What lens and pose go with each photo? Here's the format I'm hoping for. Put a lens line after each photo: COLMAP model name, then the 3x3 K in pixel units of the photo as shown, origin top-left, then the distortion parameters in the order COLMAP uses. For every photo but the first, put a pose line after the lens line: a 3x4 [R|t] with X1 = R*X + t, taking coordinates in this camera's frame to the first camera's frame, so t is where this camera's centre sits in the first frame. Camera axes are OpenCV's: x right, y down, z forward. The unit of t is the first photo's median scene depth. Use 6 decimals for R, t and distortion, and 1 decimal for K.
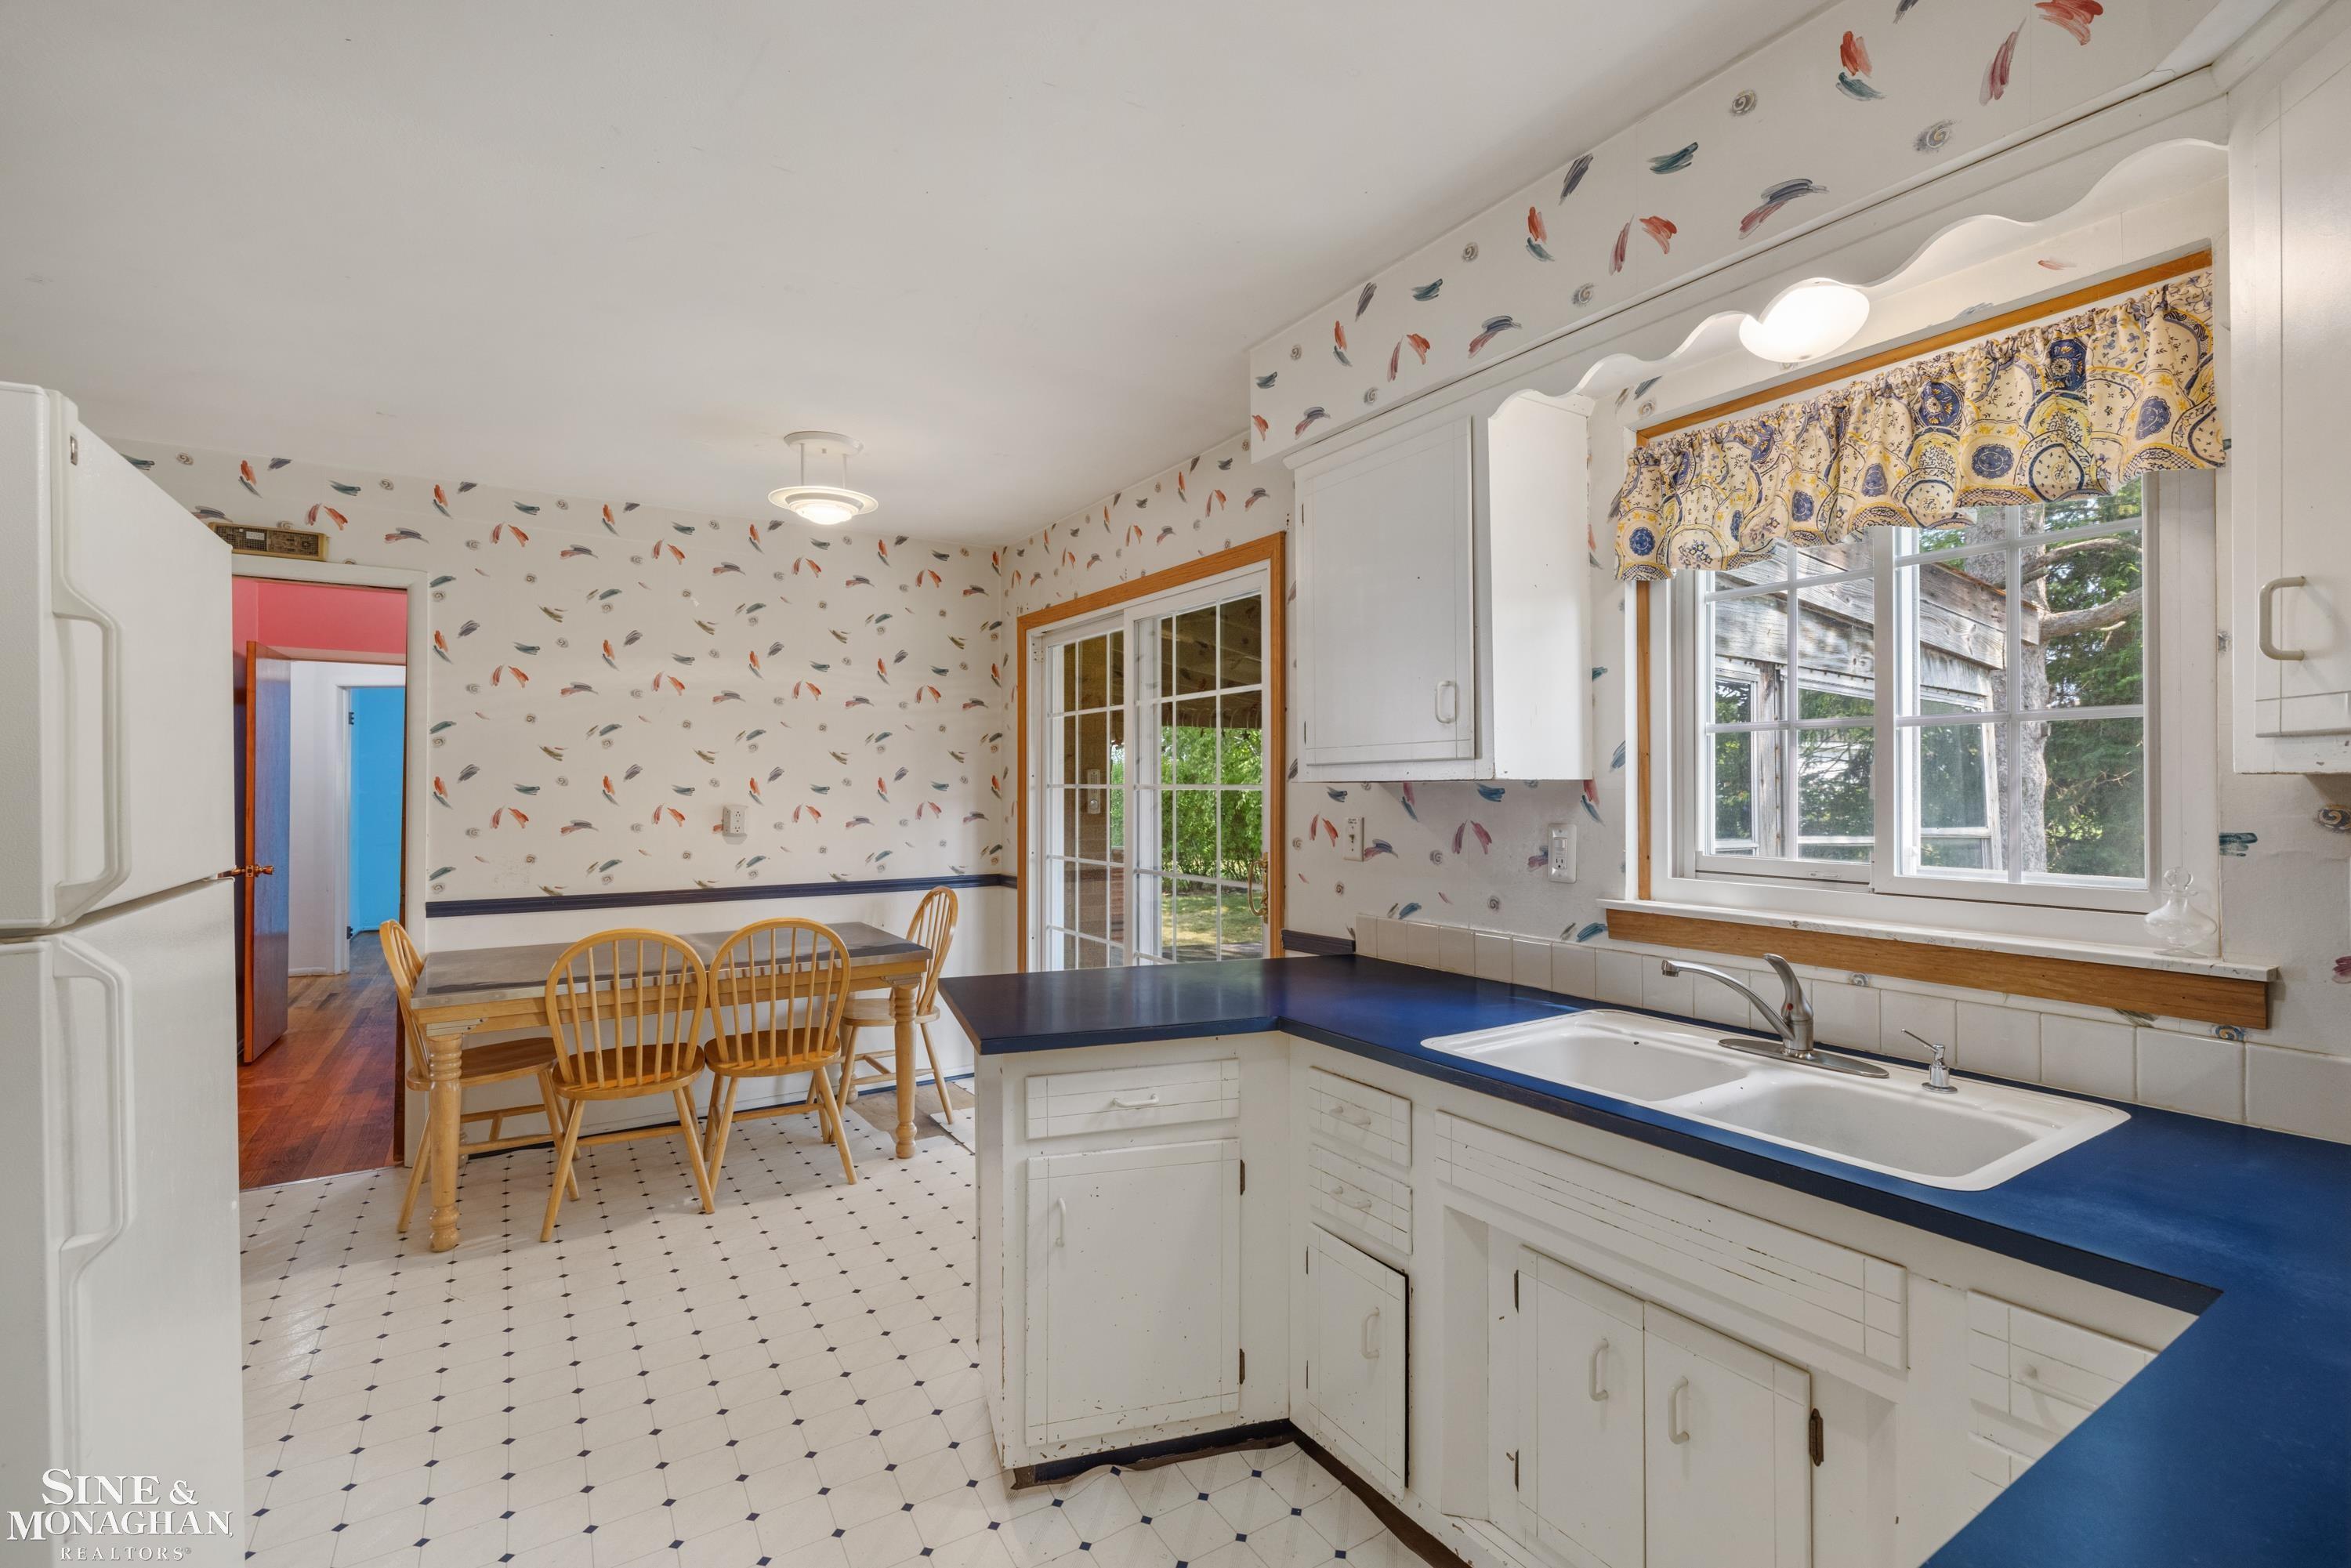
lens RADIAL K [[1037.6, 0, 1160.6], [0, 1037.6, 785.6], [0, 0, 1]] dist [-0.005008, 0.000153]
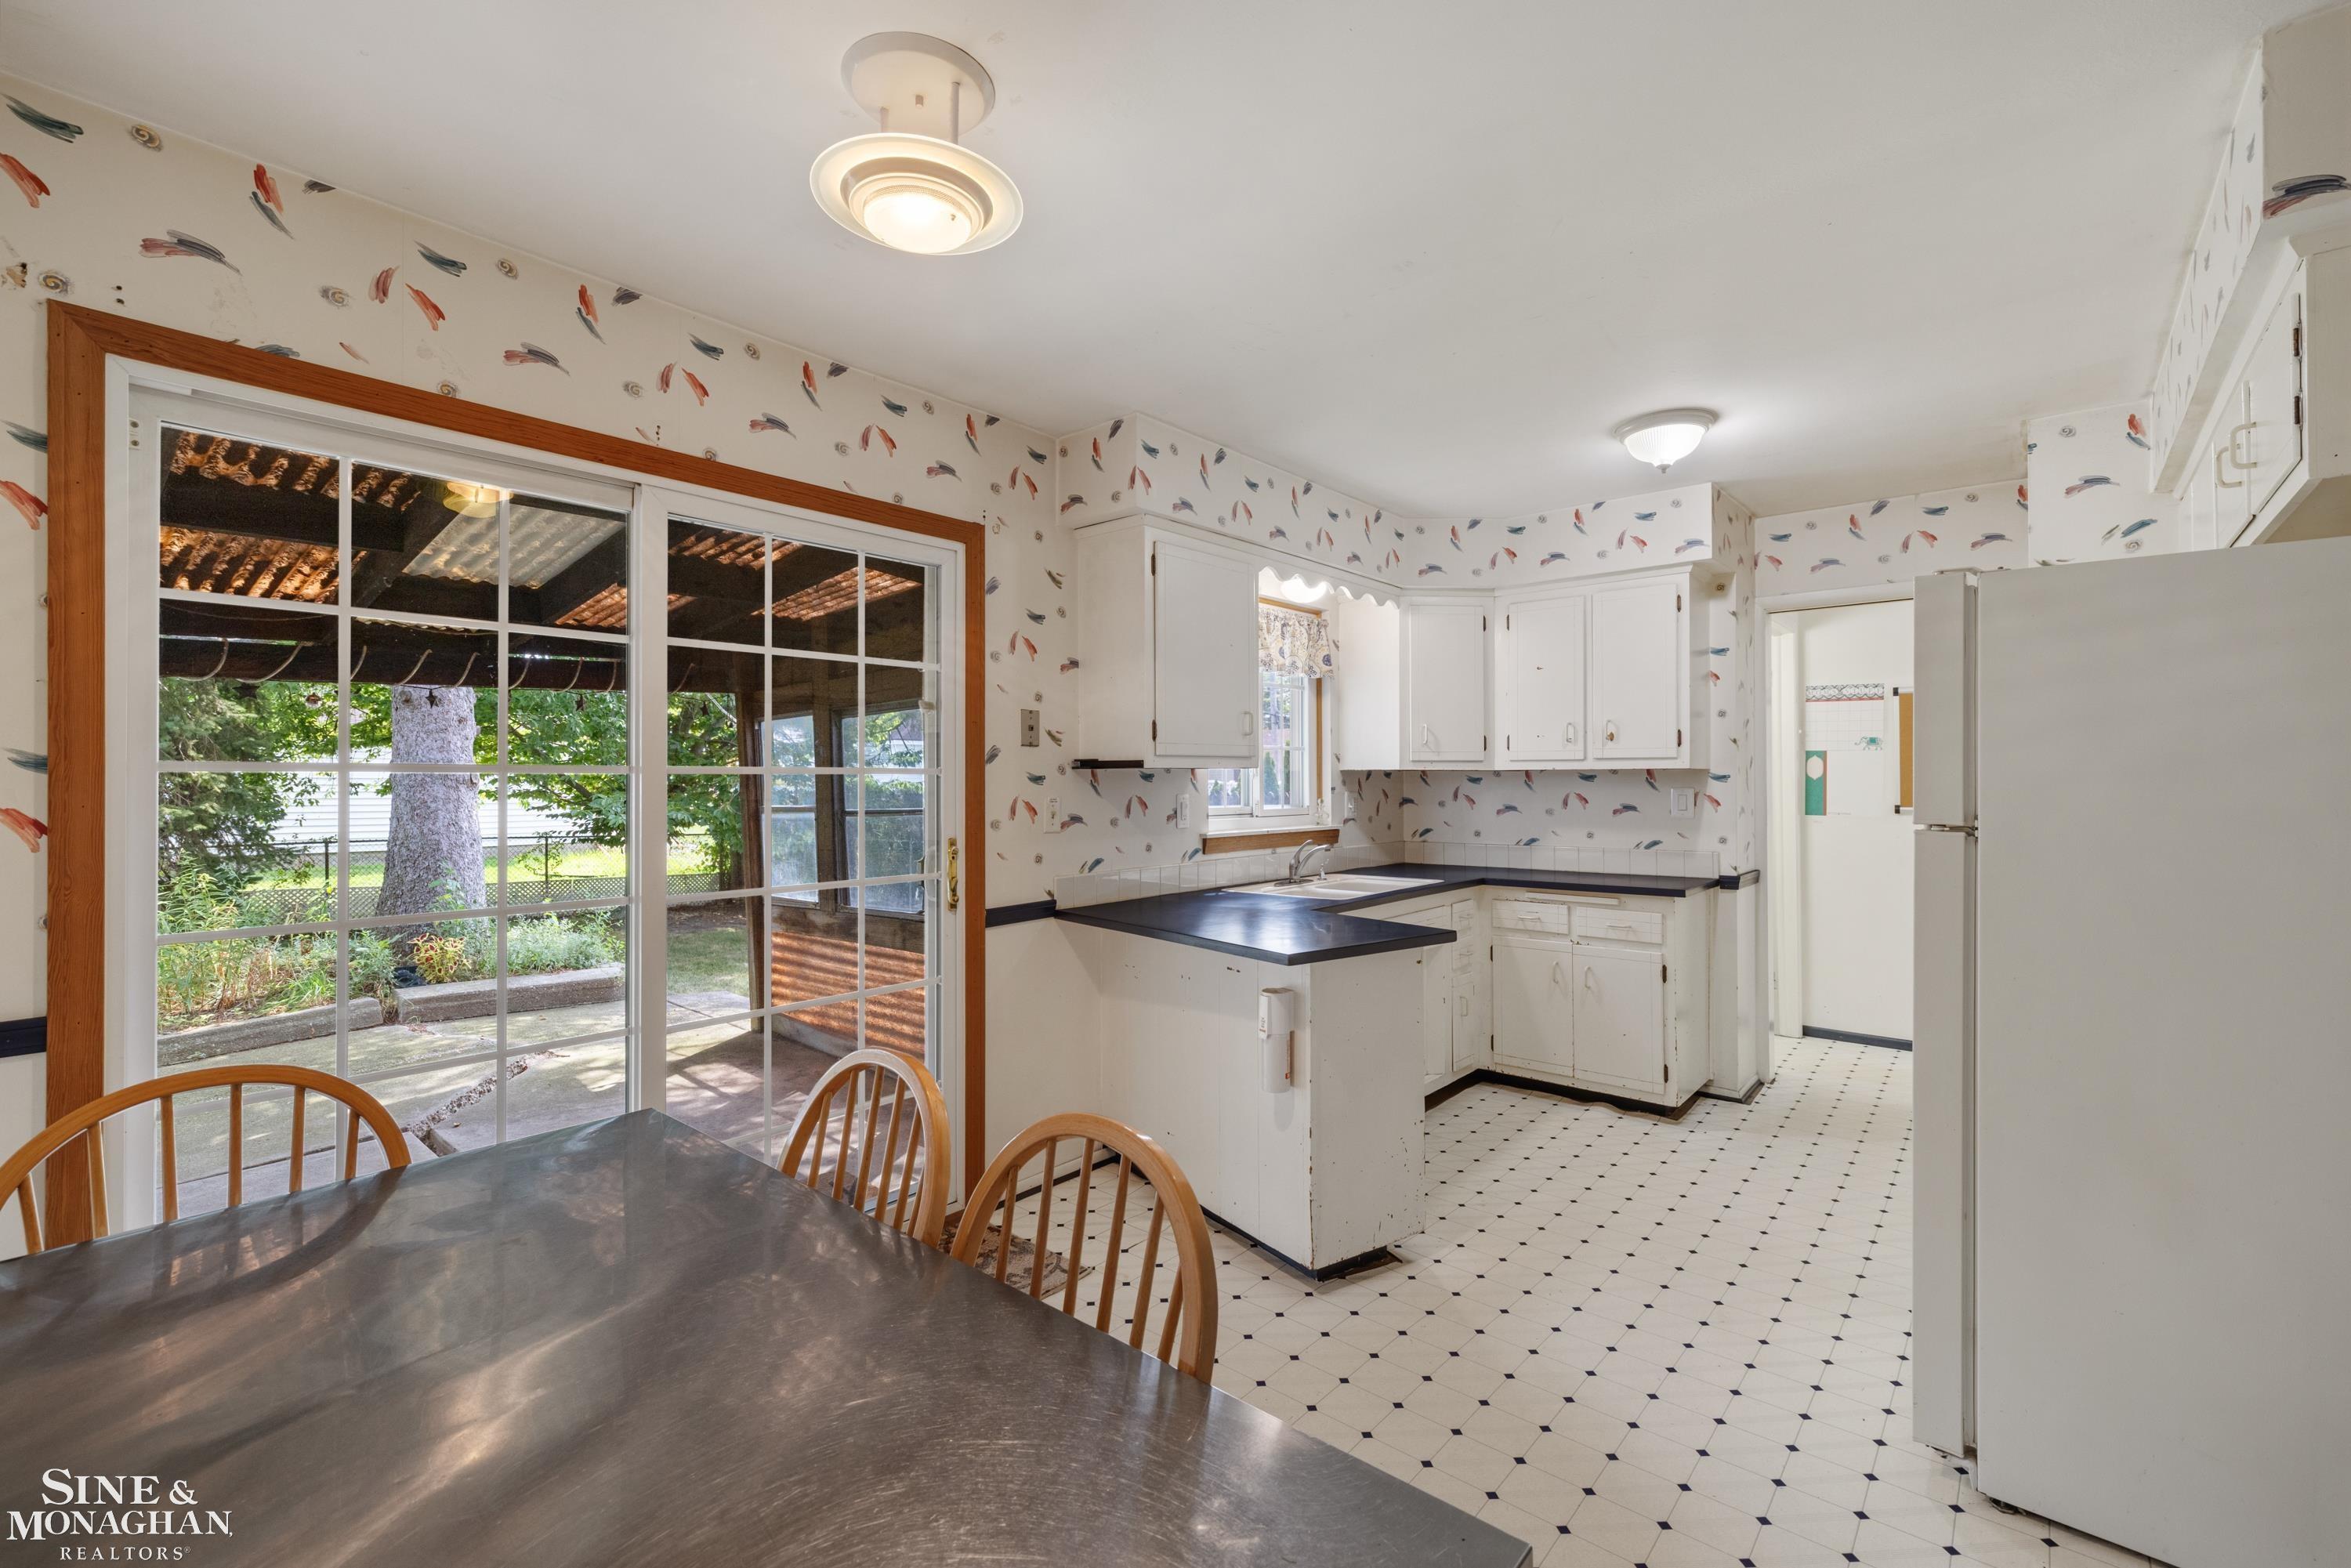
lens RADIAL K [[1011.5, 0, 1185.2], [0, 1011.5, 773.5], [0, 0, 1]] dist [0.004665, -0.000178]
pose [[-0.298386, 0.007692, 0.954414, -0.808657], [0.002965, 0.999970, -0.007132, 0.009639], [-0.954441, 0.000702, -0.298400, 0.990507]]
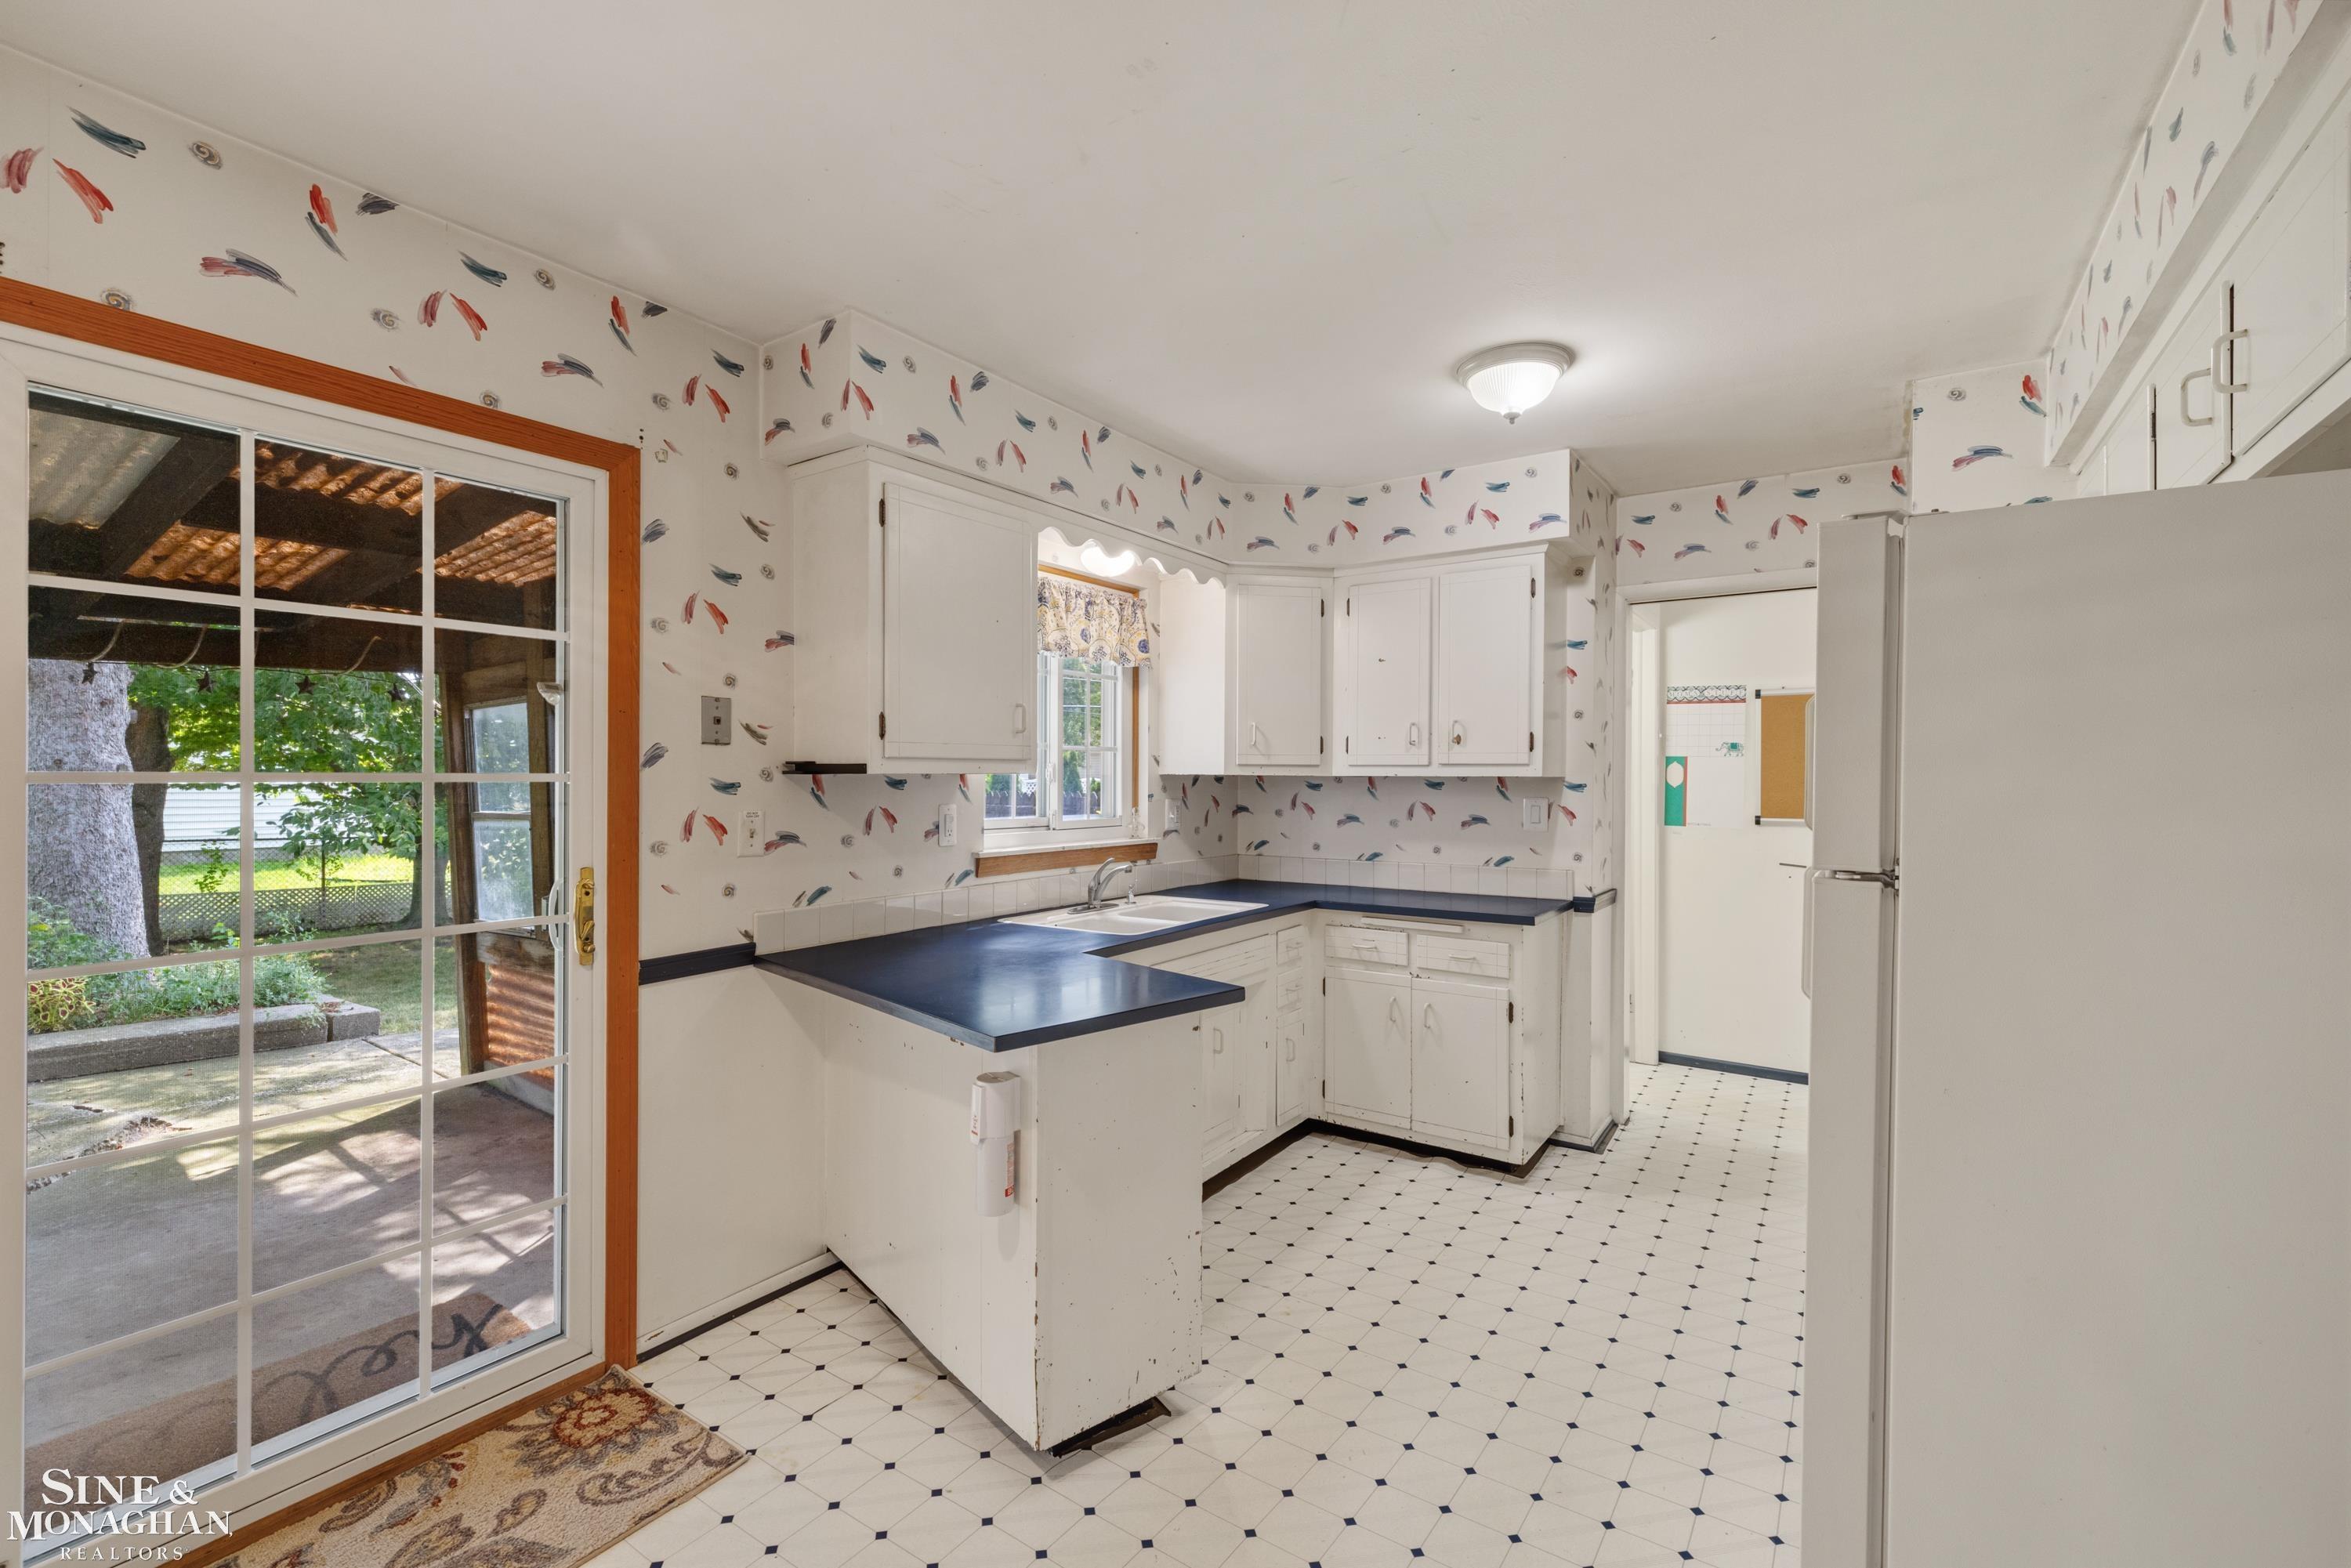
lens RADIAL K [[1011.5, 0, 1185.8], [0, 1011.5, 785.3], [0, 0, 1]] dist [0.004665, -0.000178]
pose [[-0.400476, -0.008619, 0.916267, -0.662748], [-0.003752, 0.999963, 0.007767, -0.000624], [-0.916300, -0.000328, -0.400493, 0.828523]]
